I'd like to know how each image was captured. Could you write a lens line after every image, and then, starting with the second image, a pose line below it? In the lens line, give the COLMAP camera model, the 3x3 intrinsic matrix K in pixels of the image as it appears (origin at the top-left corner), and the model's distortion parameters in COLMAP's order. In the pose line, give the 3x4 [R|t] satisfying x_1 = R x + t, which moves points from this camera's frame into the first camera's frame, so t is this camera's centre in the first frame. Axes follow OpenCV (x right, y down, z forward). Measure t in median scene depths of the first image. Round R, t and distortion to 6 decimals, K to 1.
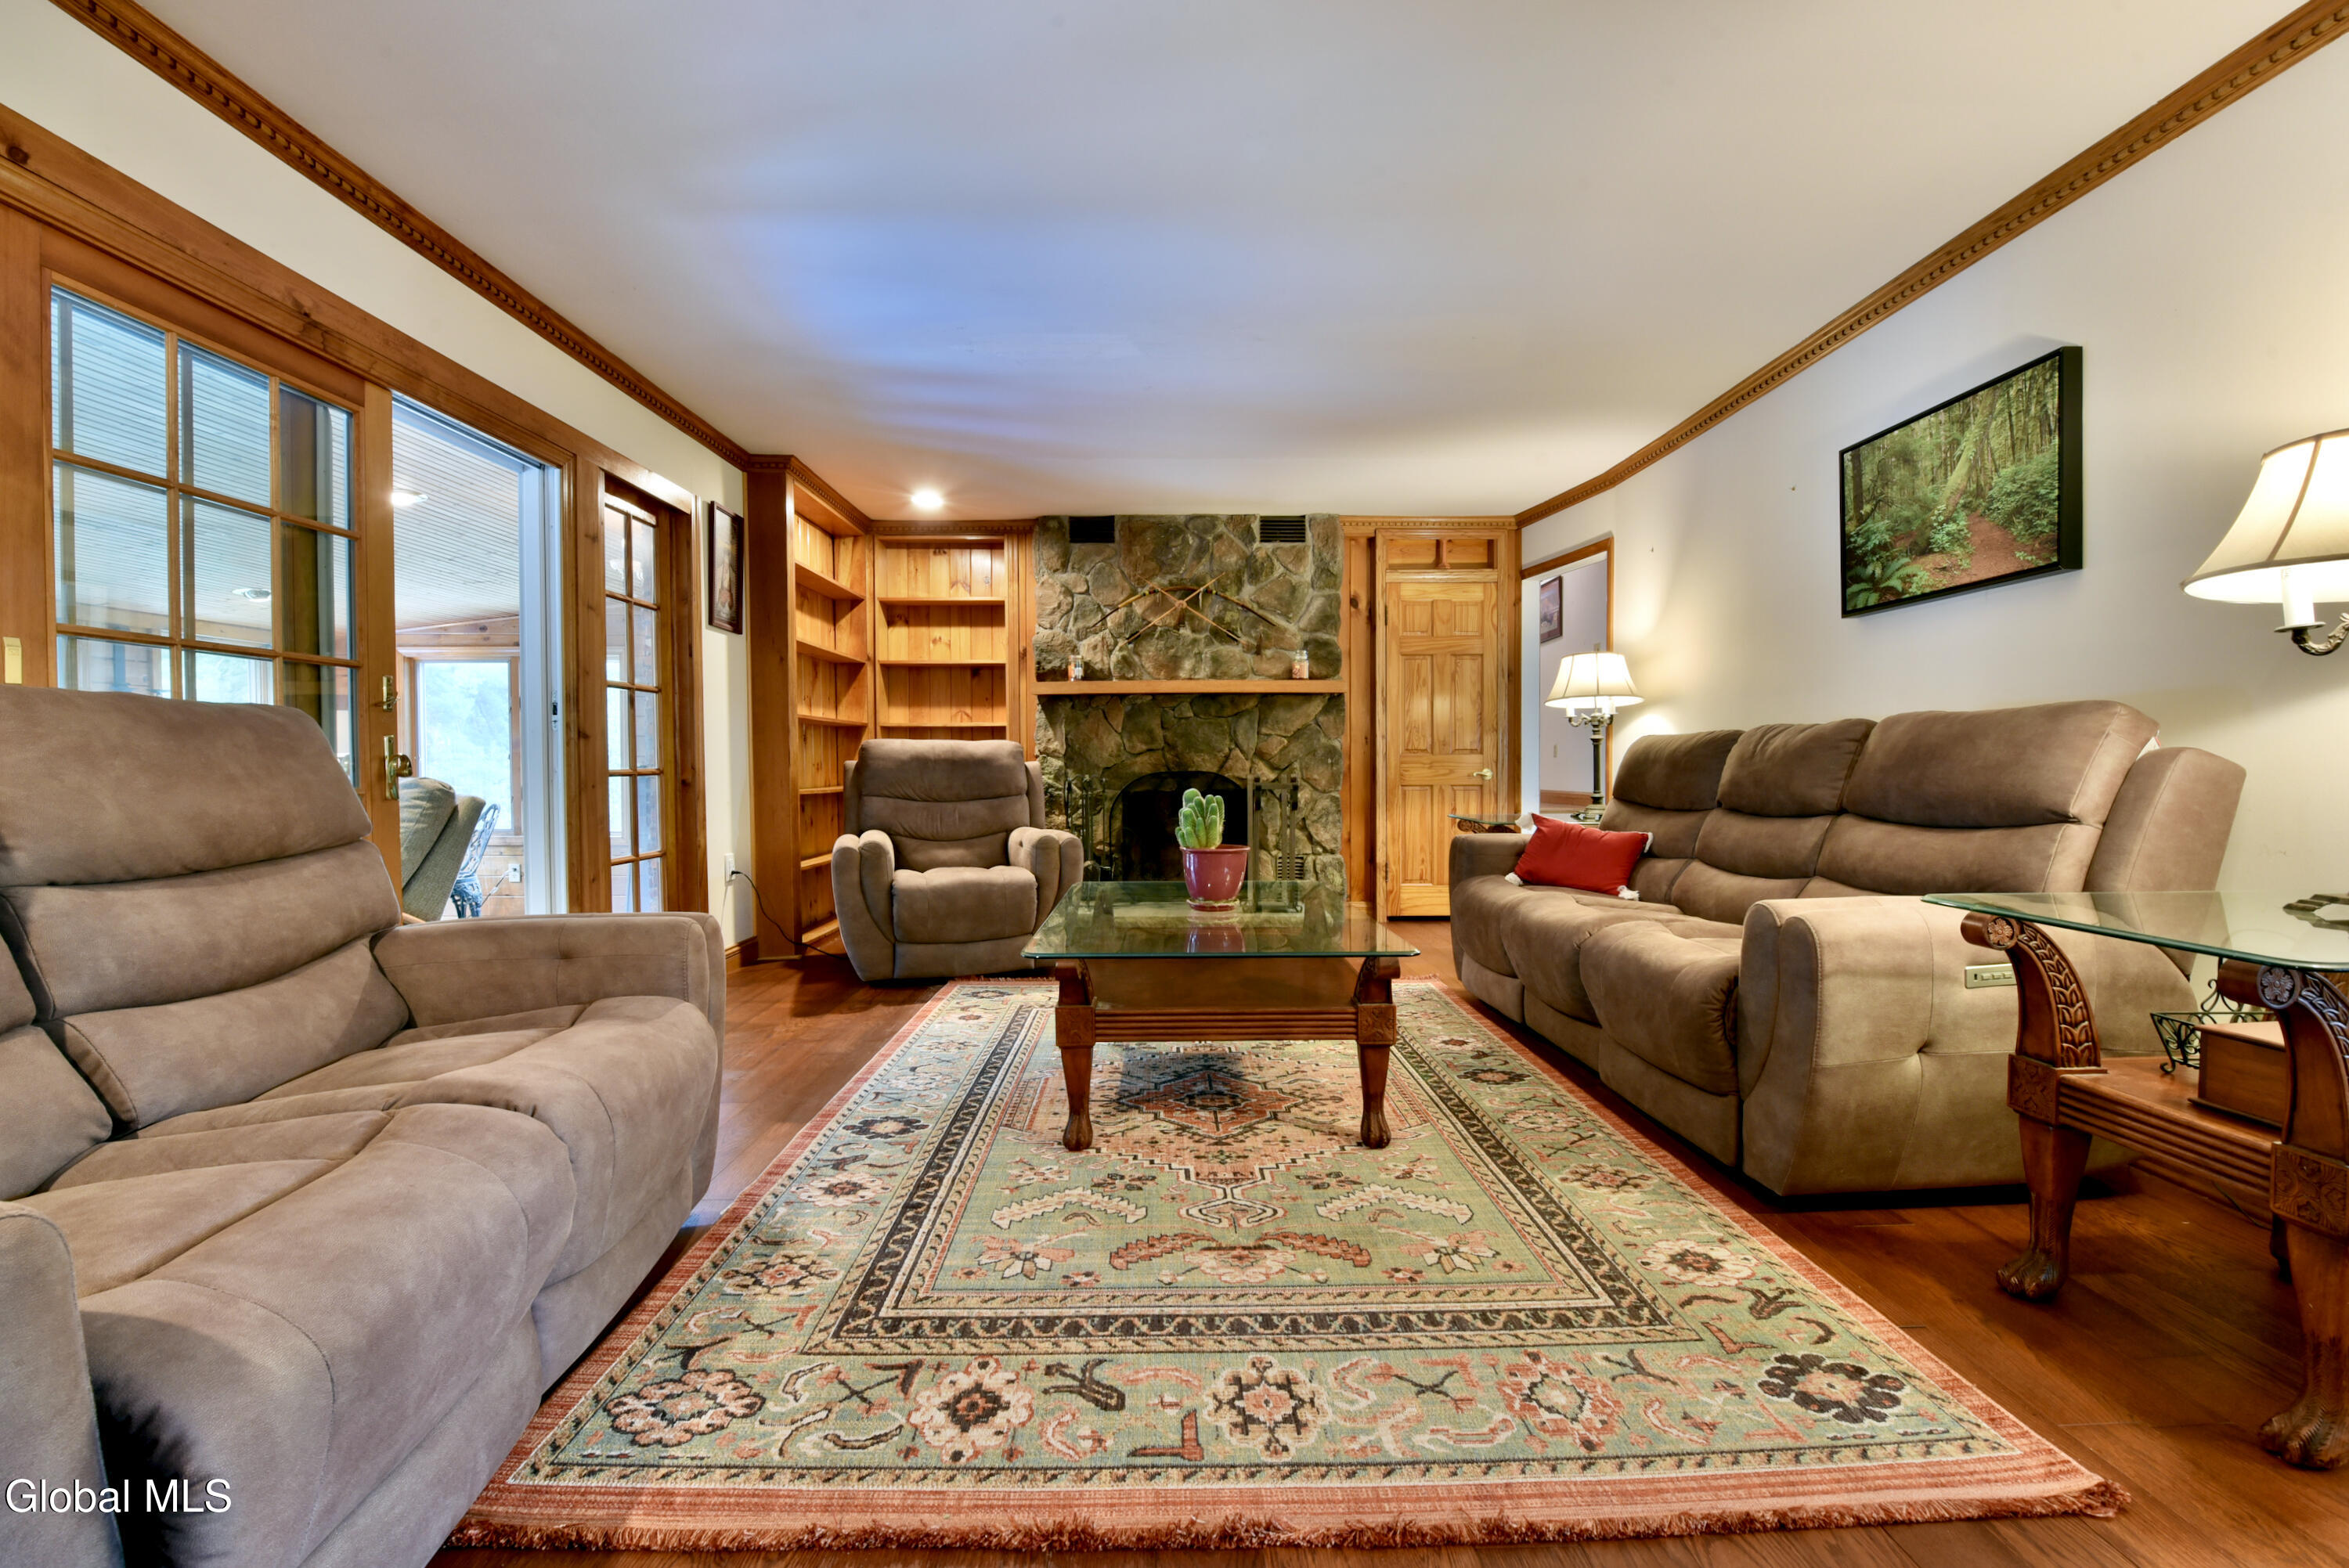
lens RADIAL K [[959.2, 0, 1178.5], [0, 959.2, 787.7], [0, 0, 1]] dist [-0.018912, -0.001360]
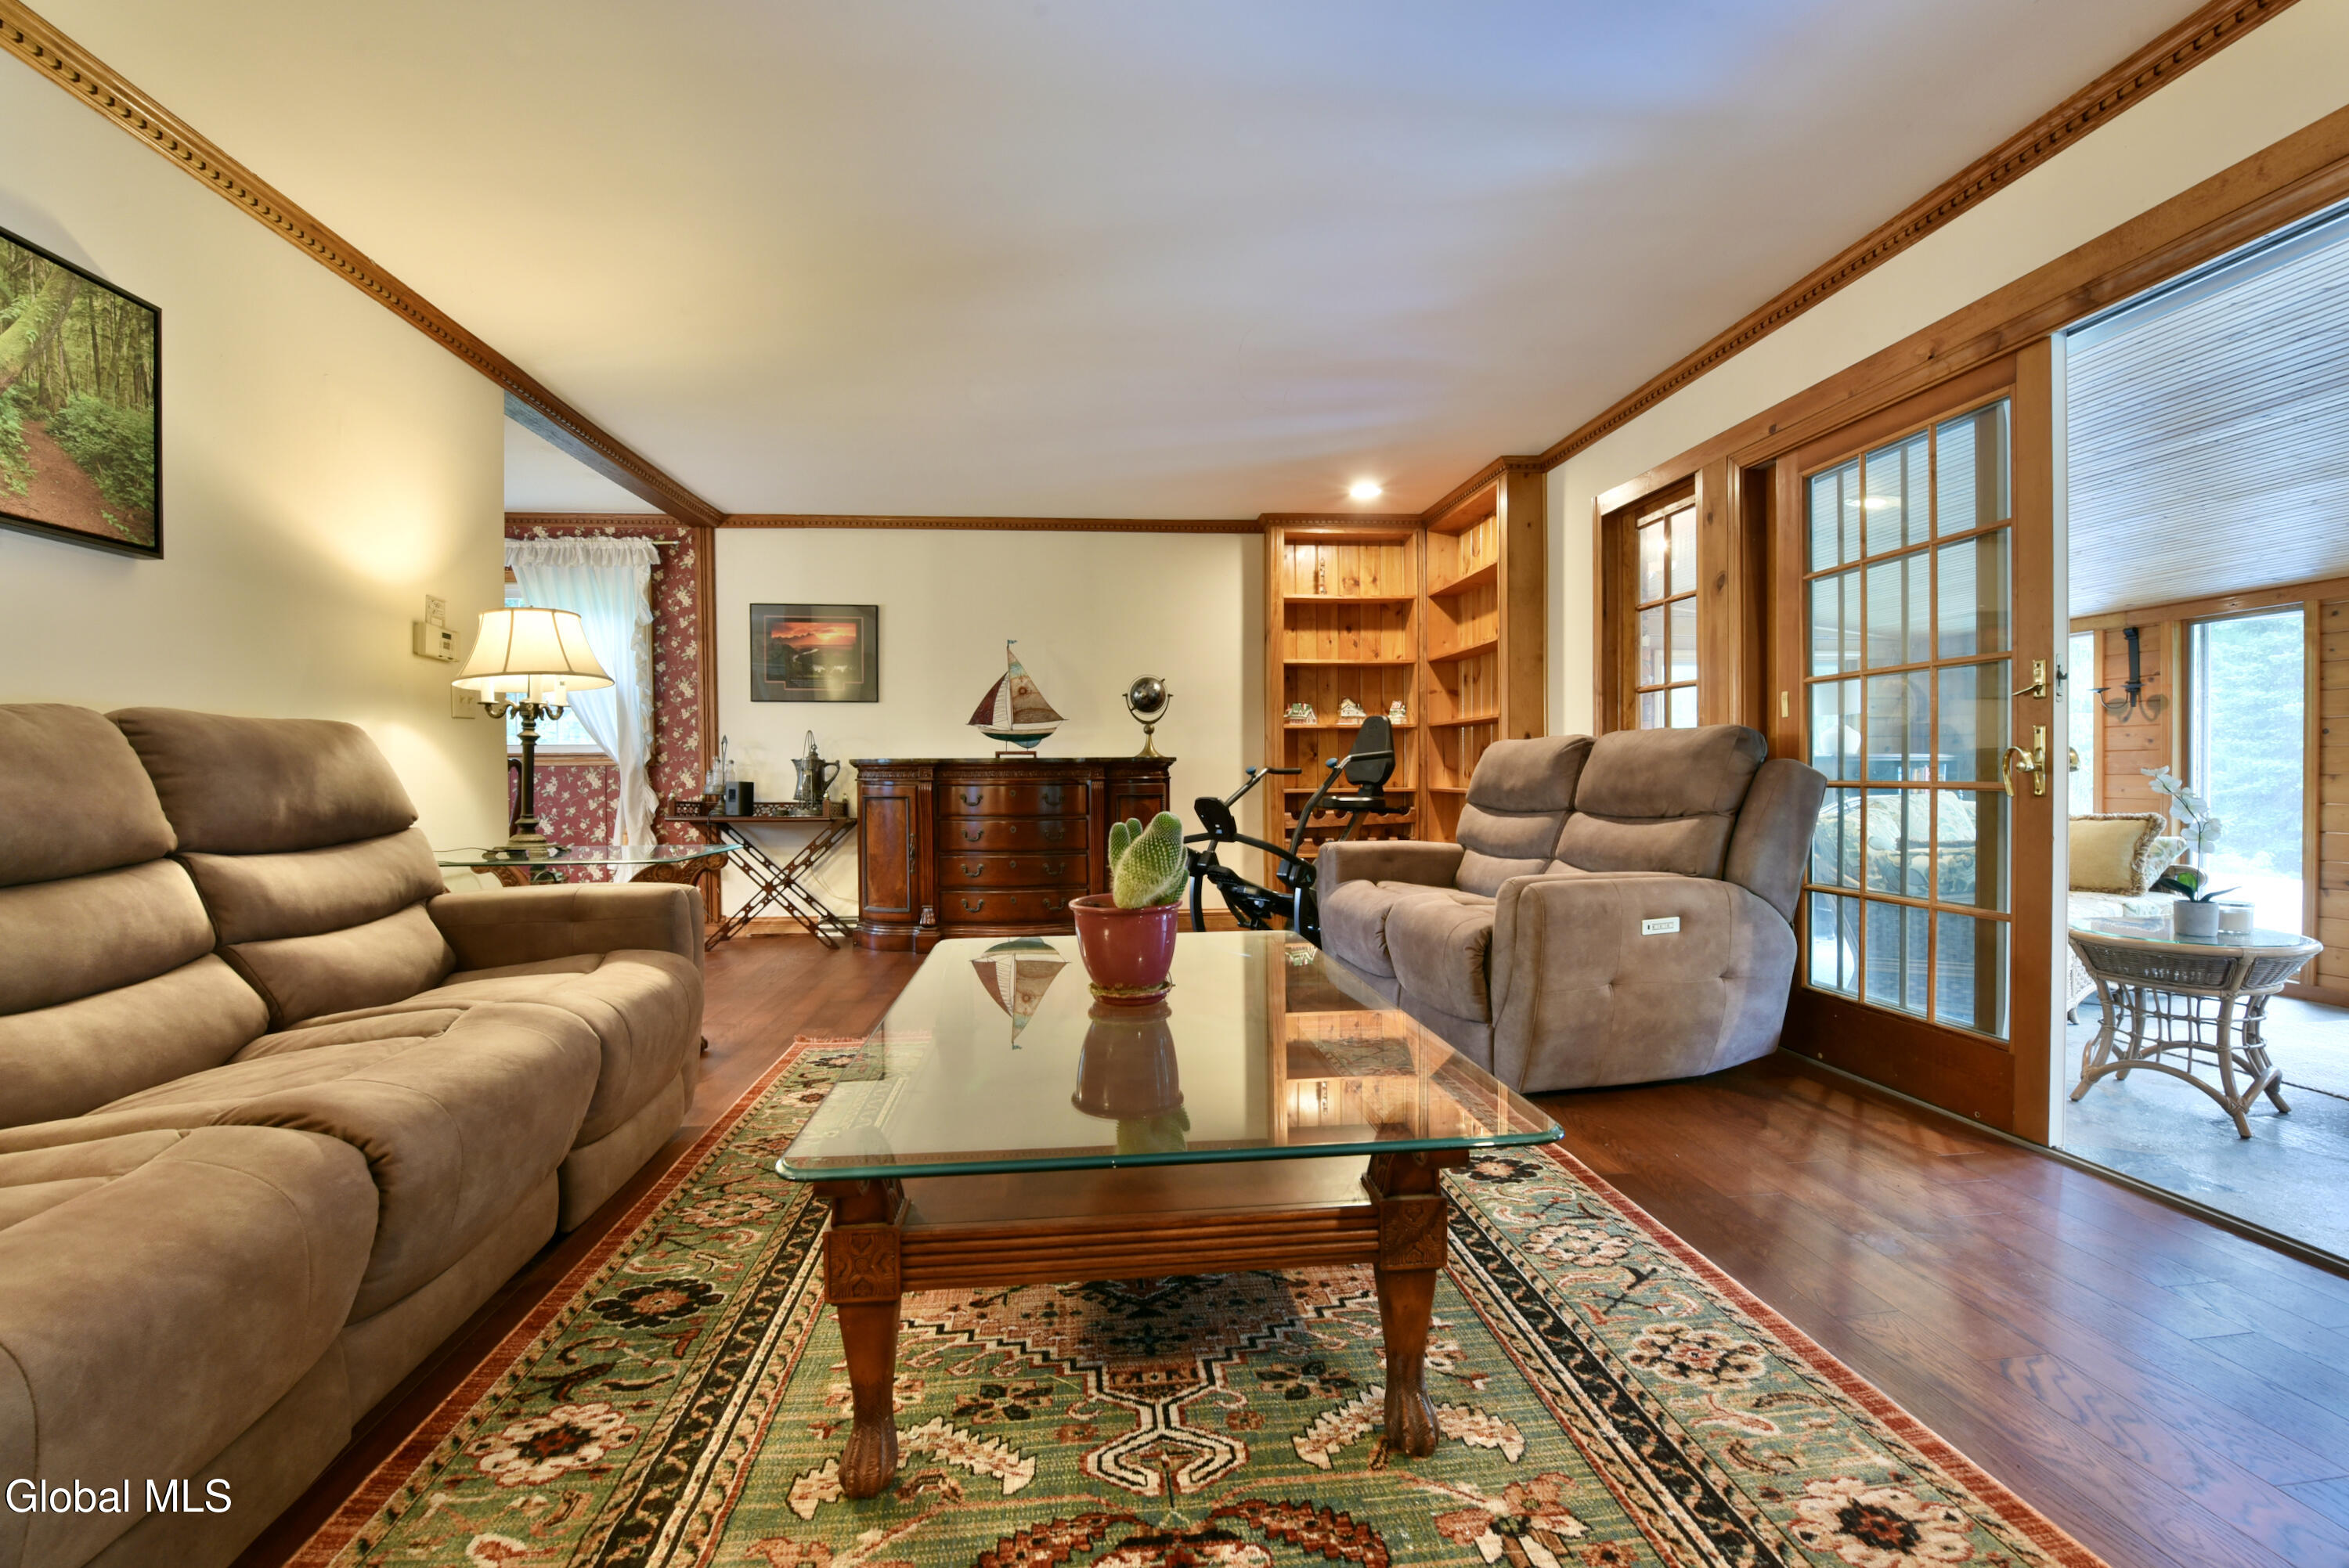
lens RADIAL K [[976.6, 0, 1160.7], [0, 976.6, 790.6], [0, 0, 1]] dist [-0.019727, -0.000860]
pose [[-0.996998, 0.012834, -0.076360, 0.066214], [0.009687, 0.999094, 0.041438, -0.037847], [0.076823, 0.040574, -0.996219, 1.712114]]
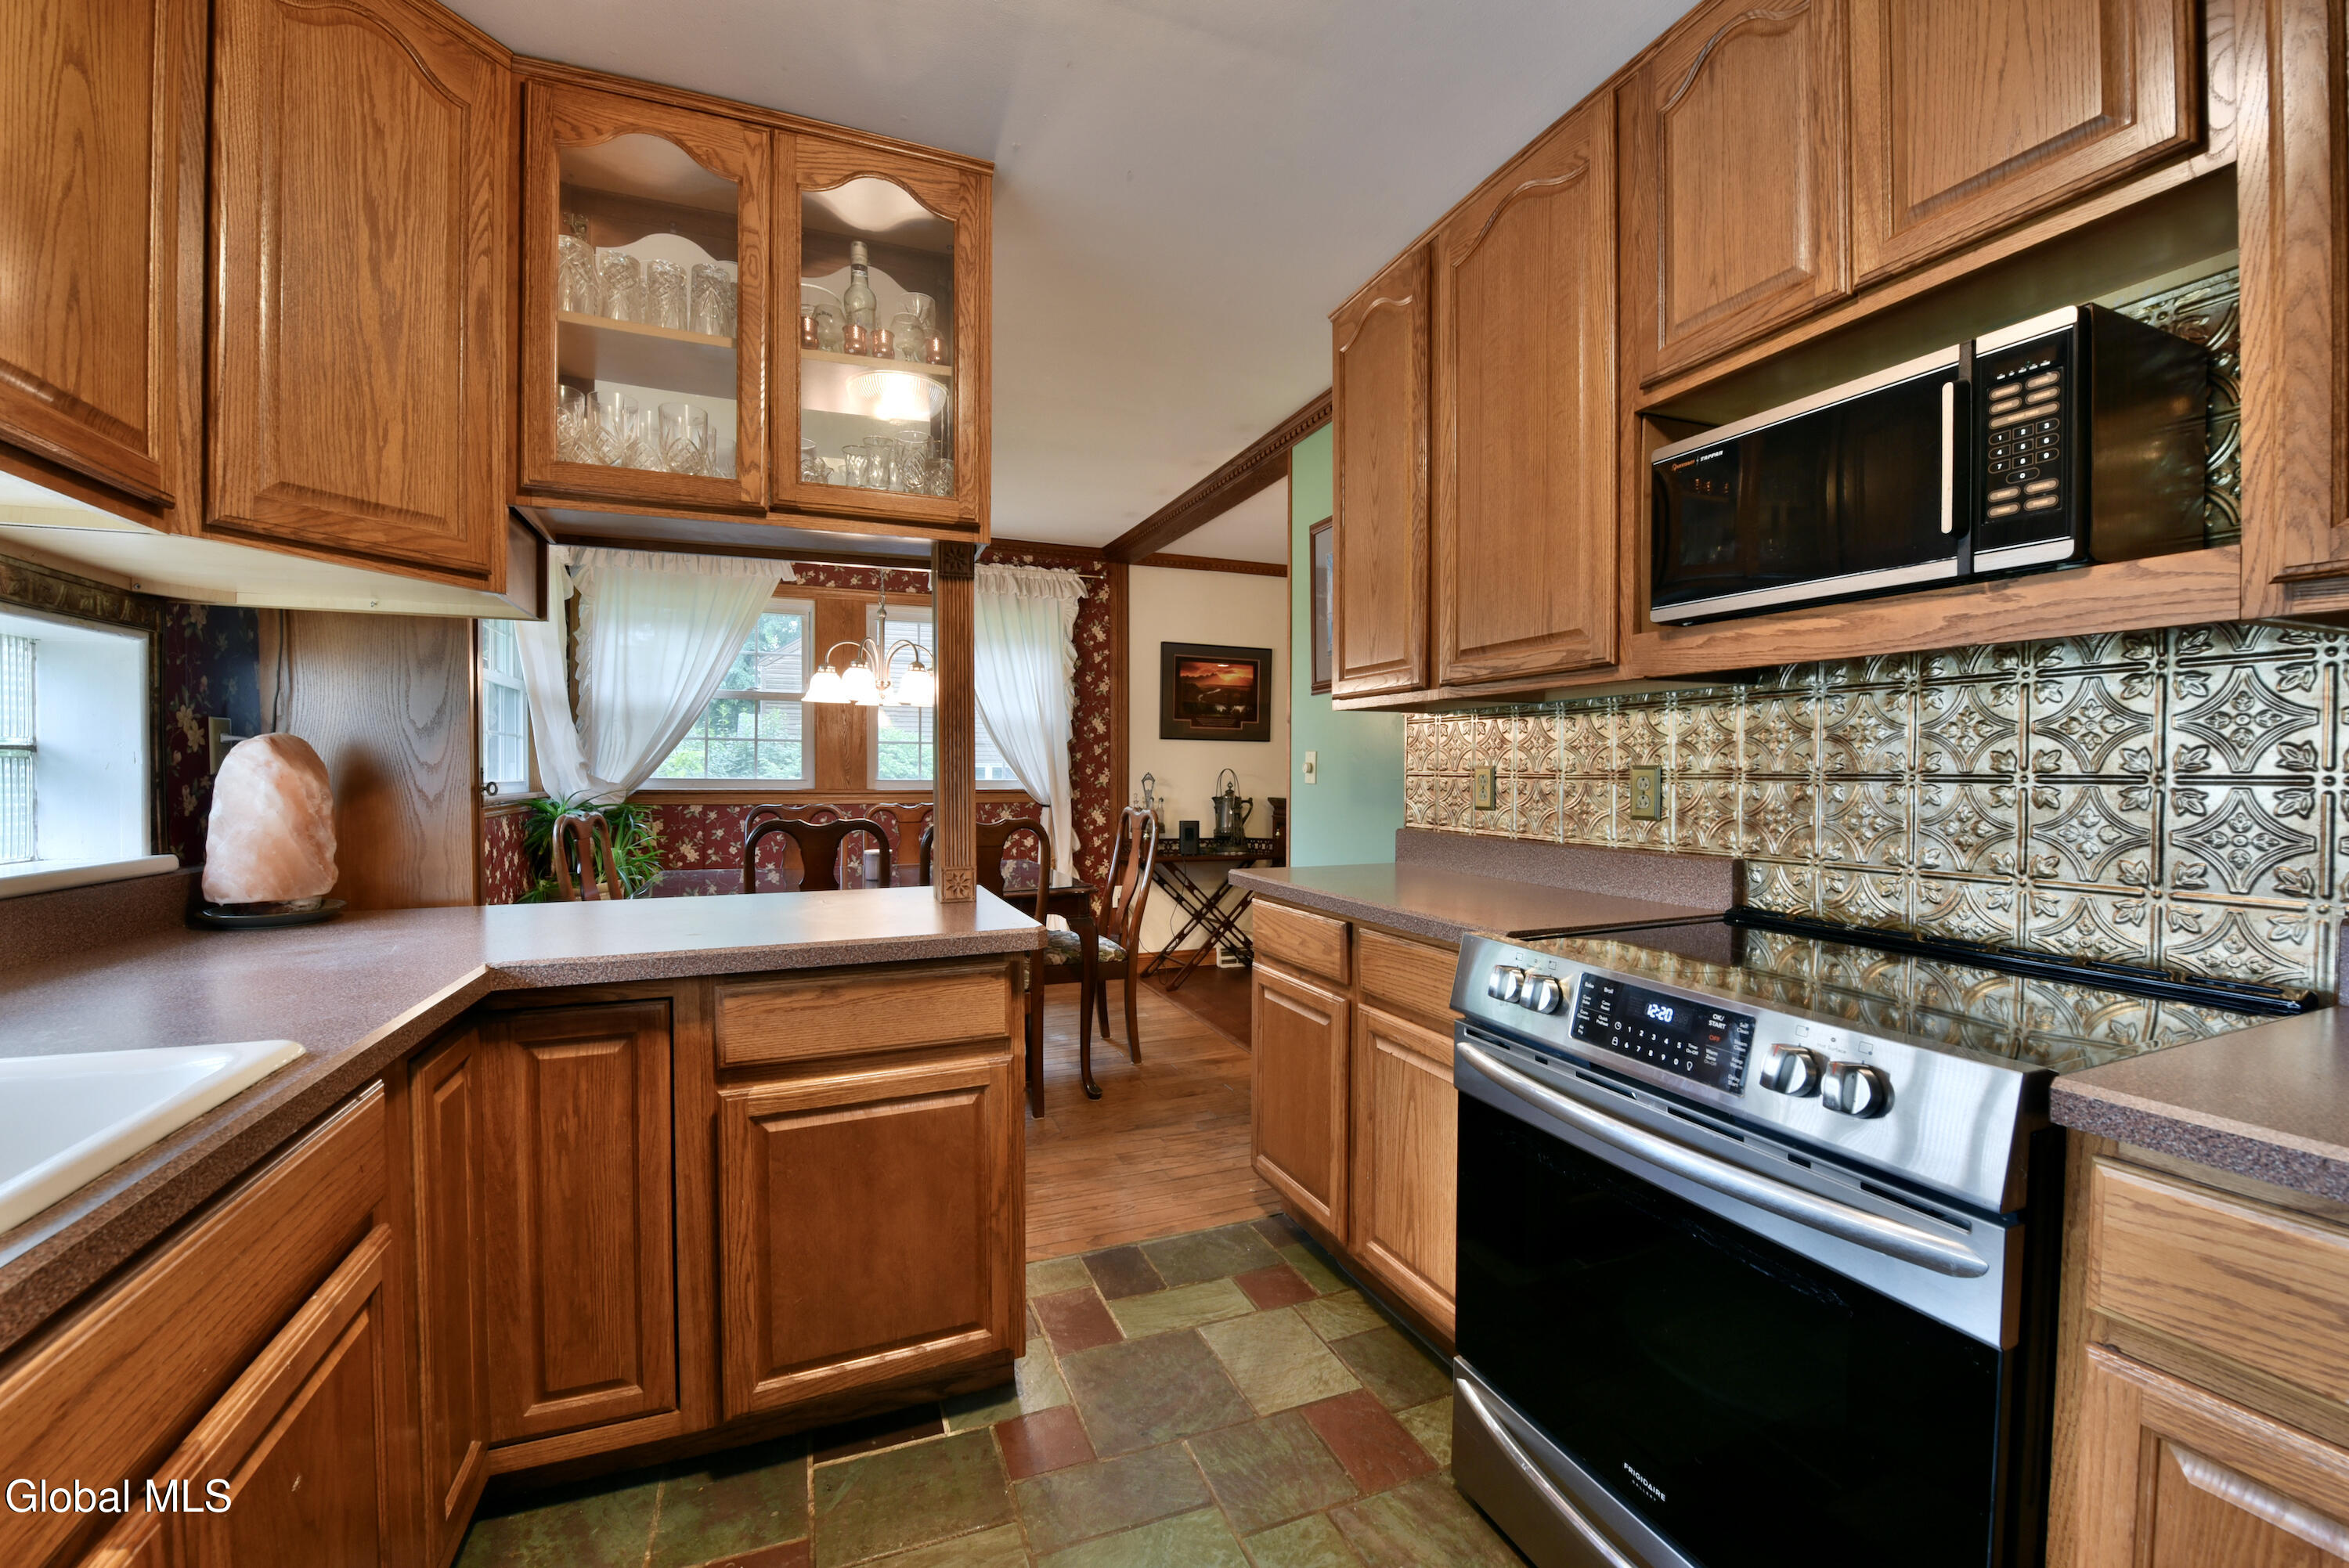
lens RADIAL K [[959.2, 0, 1178.5], [0, 959.2, 787.7], [0, 0, 1]] dist [-0.018912, -0.001360]
pose [[-0.932648, 0.006354, -0.360731, 1.500209], [-0.010837, 0.998900, 0.045612, -0.139496], [0.360624, 0.046449, -0.931554, 1.525918]]
